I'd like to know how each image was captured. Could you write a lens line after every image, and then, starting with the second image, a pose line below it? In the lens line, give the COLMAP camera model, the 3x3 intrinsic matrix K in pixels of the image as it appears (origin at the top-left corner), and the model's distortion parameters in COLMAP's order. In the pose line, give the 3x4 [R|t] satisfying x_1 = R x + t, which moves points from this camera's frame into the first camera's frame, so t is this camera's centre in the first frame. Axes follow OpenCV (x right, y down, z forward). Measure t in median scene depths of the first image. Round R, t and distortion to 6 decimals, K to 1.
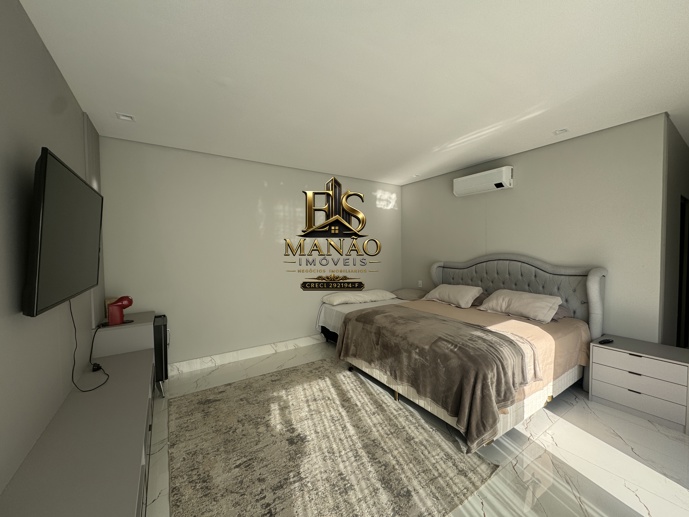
lens RADIAL K [[276.2, 0, 344.5], [0, 276.2, 258.5], [0, 0, 1]] dist [-0.003990, -0.000073]
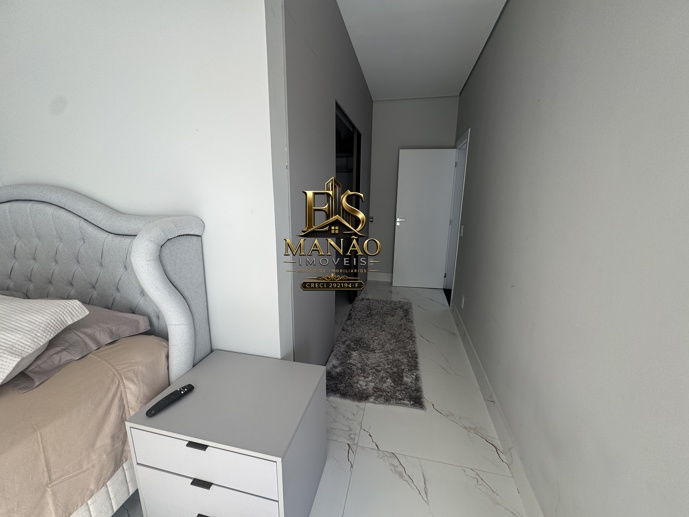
lens RADIAL K [[276.2, 0, 344.5], [0, 276.2, 258.5], [0, 0, 1]] dist [-0.003990, -0.000073]
pose [[0.716433, -0.140047, 0.683455, 0.692066], [0.001801, 0.980013, 0.198927, 0.009940], [-0.697654, -0.141287, 0.702365, 0.436828]]
